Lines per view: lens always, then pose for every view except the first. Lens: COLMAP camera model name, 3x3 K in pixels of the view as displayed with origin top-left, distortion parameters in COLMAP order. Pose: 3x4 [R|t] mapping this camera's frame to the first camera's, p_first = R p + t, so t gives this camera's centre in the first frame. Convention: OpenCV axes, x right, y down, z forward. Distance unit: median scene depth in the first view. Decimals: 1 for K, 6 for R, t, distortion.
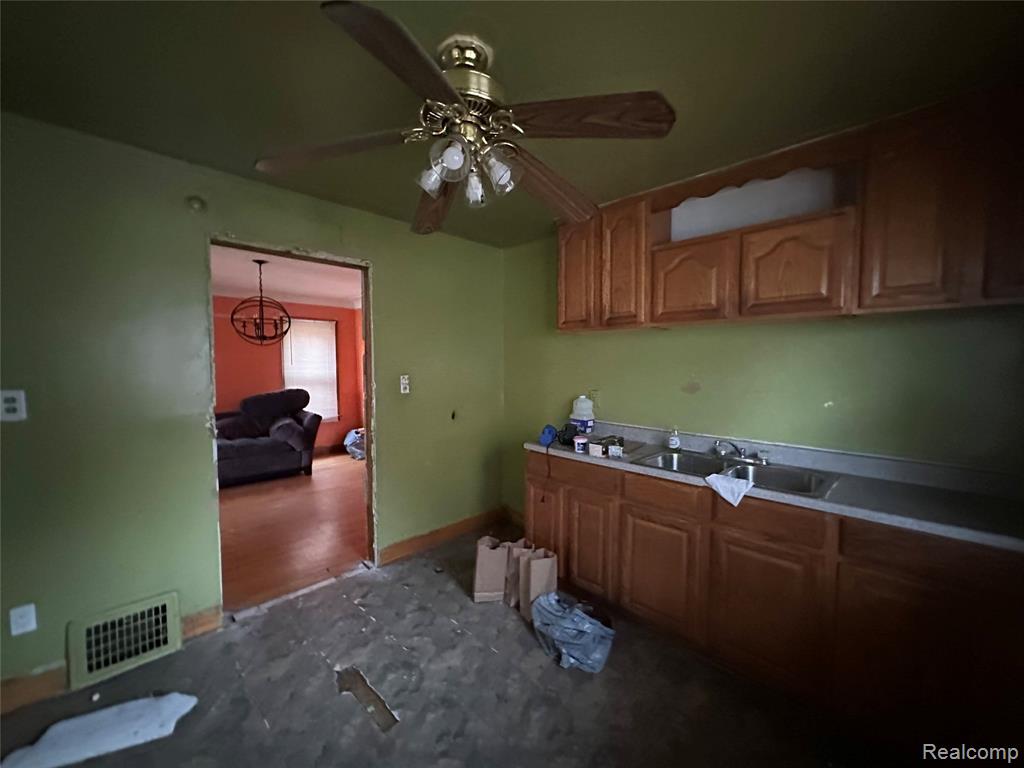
lens RADIAL K [[412.3, 0, 512.0], [0, 412.3, 384.0], [0, 0, 1]] dist [0.000026, 0.000281]
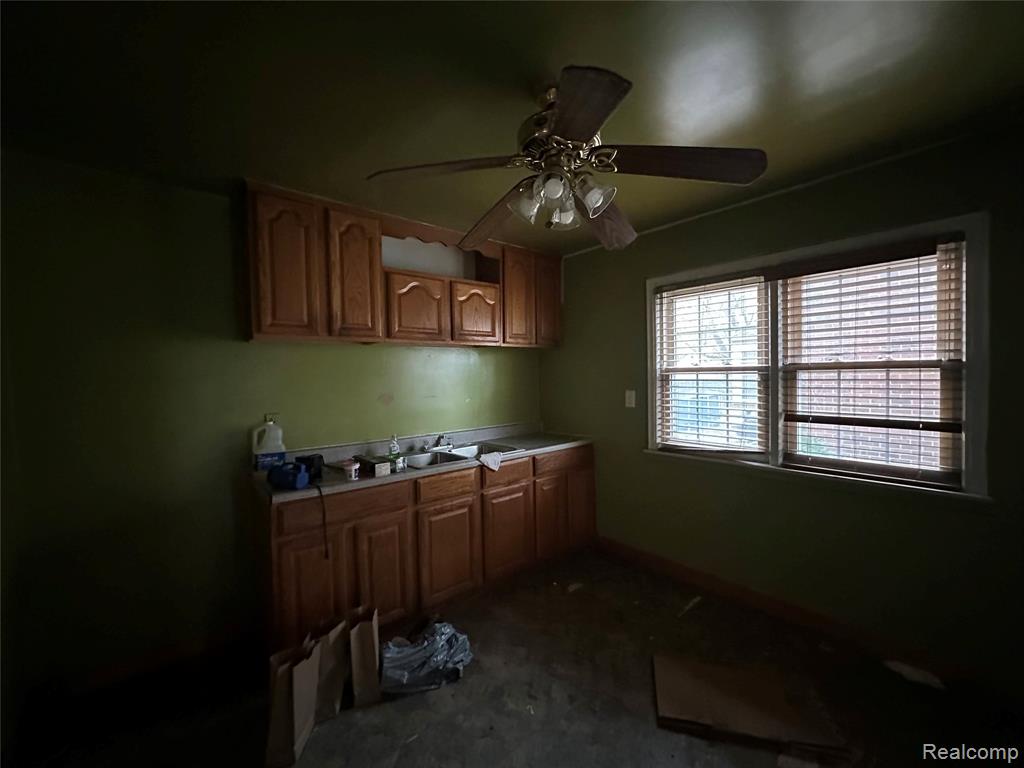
lens RADIAL K [[412.3, 0, 512.0], [0, 412.3, 384.0], [0, 0, 1]] dist [0.000026, 0.000281]
pose [[0.084538, -0.027552, 0.996039, -0.768040], [0.075108, 0.996950, 0.021203, -0.033189], [-0.993586, 0.073018, 0.086349, 0.669253]]
